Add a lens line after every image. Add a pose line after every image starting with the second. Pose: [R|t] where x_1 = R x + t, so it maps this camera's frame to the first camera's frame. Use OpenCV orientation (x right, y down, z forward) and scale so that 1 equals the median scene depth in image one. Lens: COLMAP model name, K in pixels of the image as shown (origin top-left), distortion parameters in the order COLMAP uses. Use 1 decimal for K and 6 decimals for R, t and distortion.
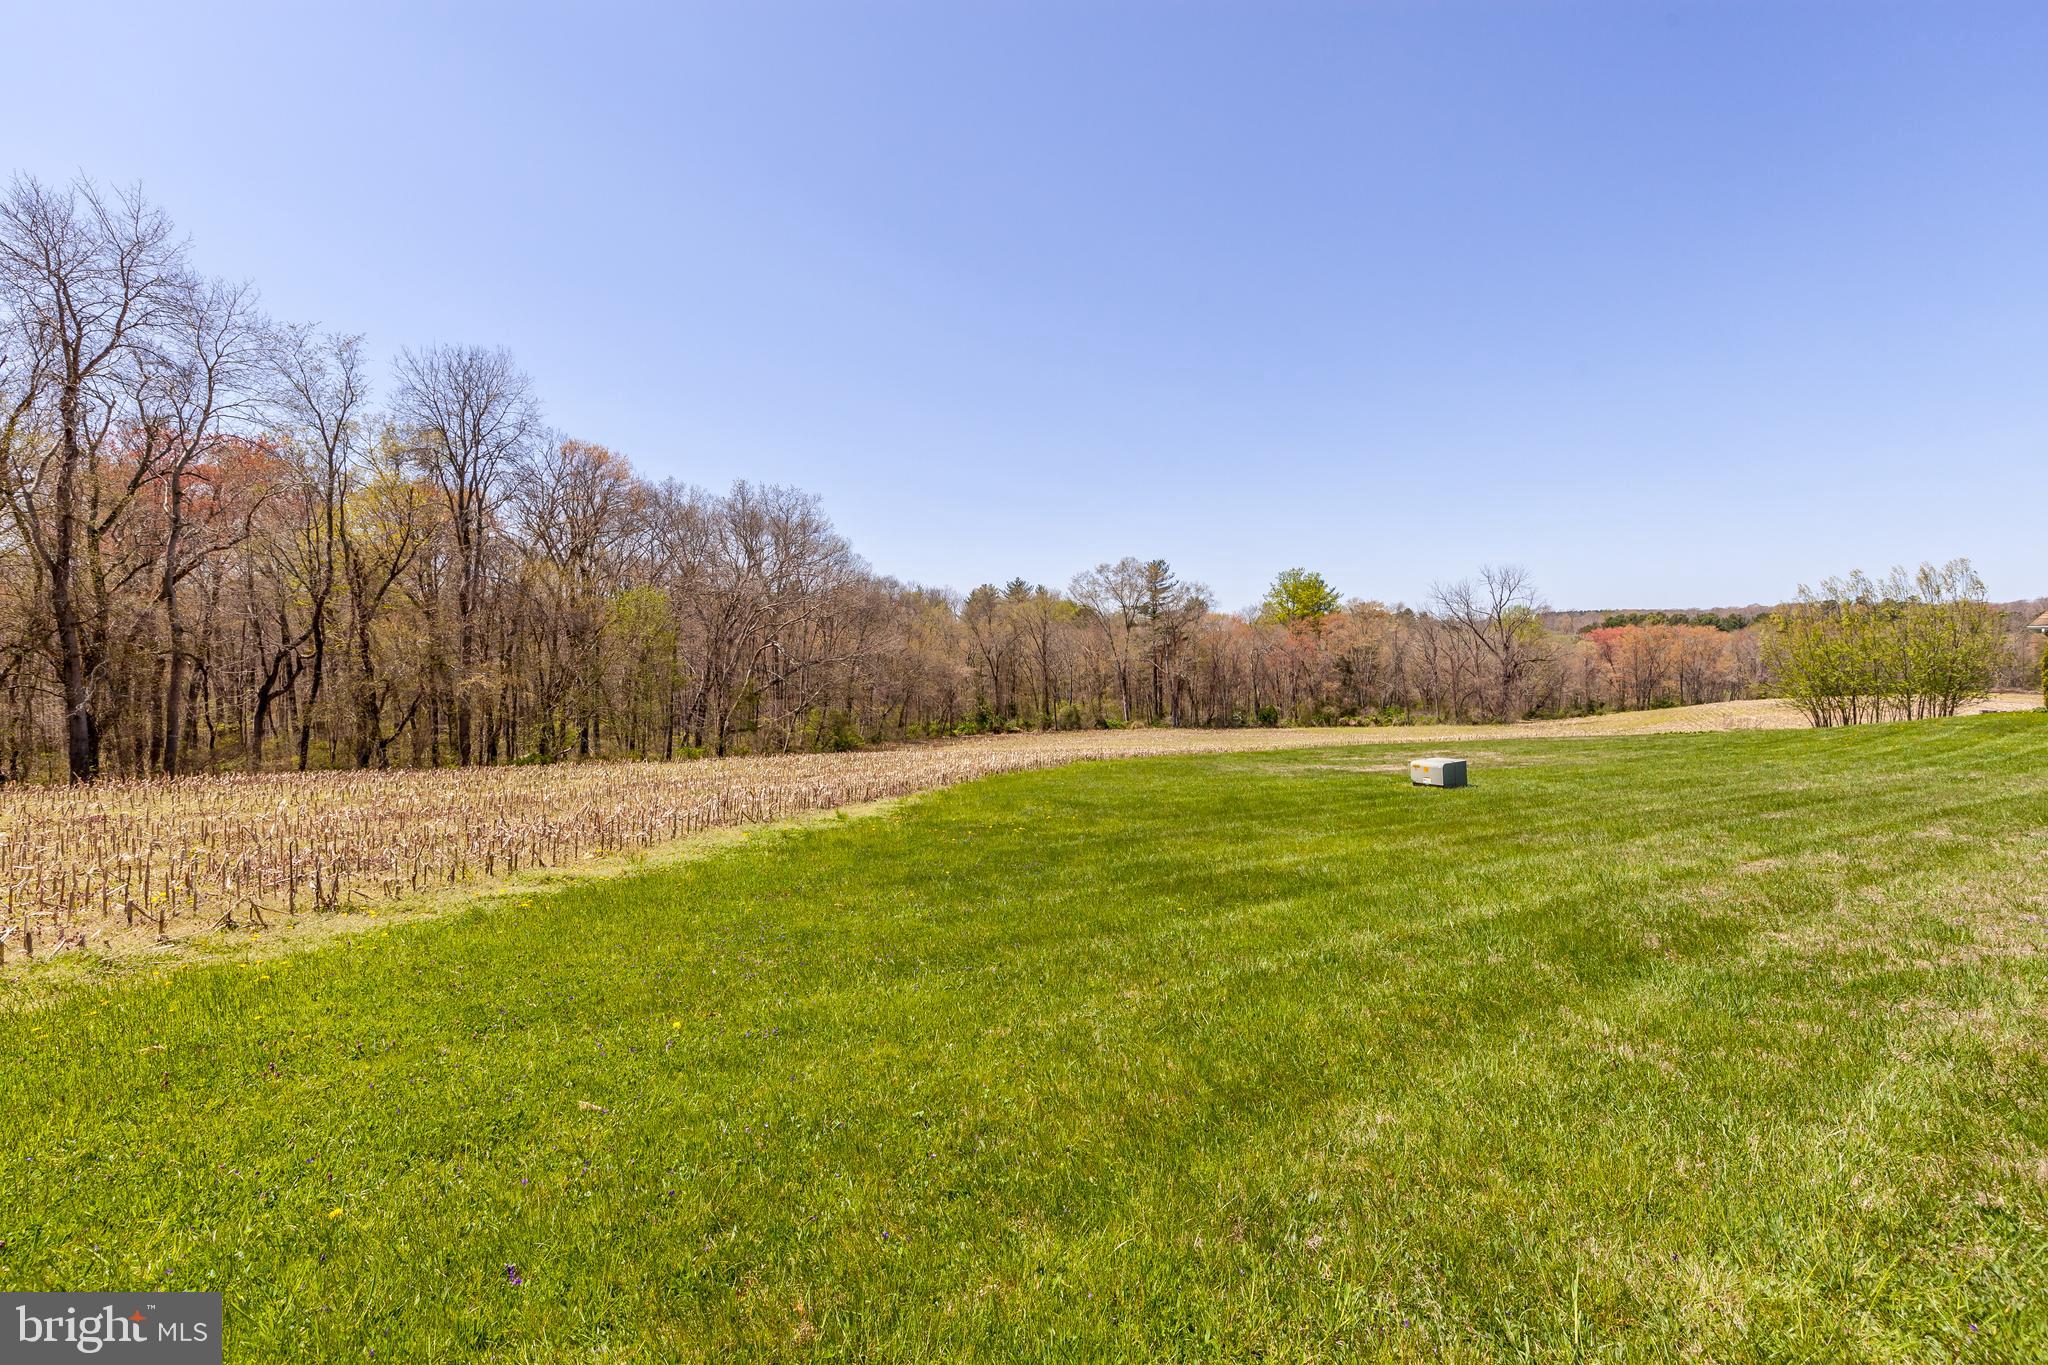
lens RADIAL K [[933.9, 0, 1016.8], [0, 933.9, 688.6], [0, 0, 1]] dist [-0.001591, -0.000250]
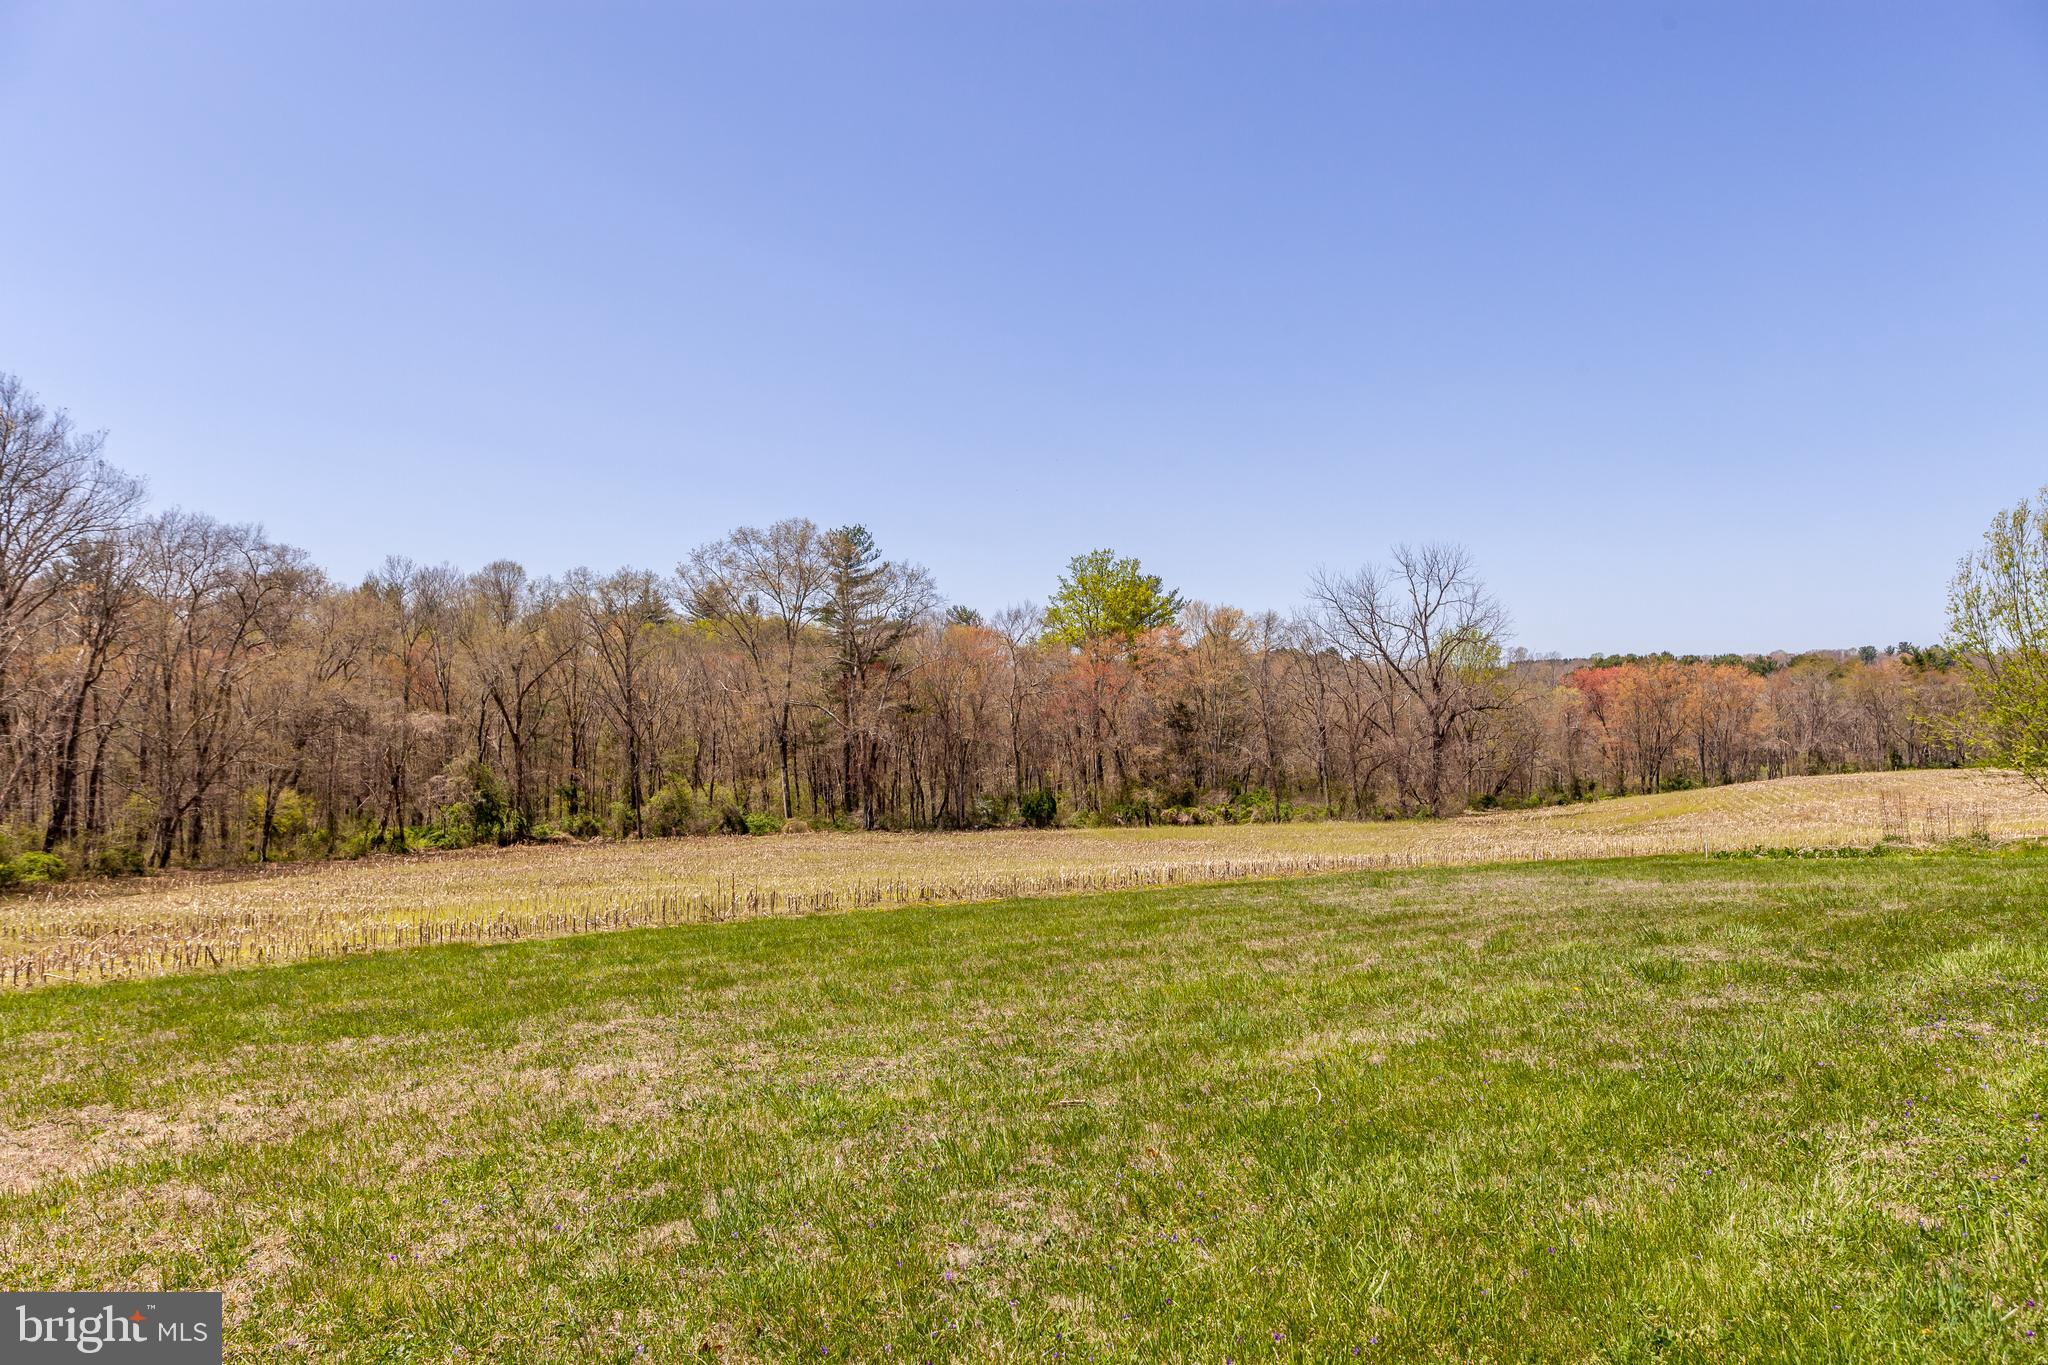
lens RADIAL K [[1406.7, 0, 1027.2], [0, 1406.7, 682.1], [0, 0, 1]] dist [0.003412, 0.000730]
pose [[0.984168, 0.008781, 0.177019, 0.106082], [0.001851, 0.998208, -0.059807, 0.004923], [-0.177227, 0.059188, 0.982389, 0.165787]]
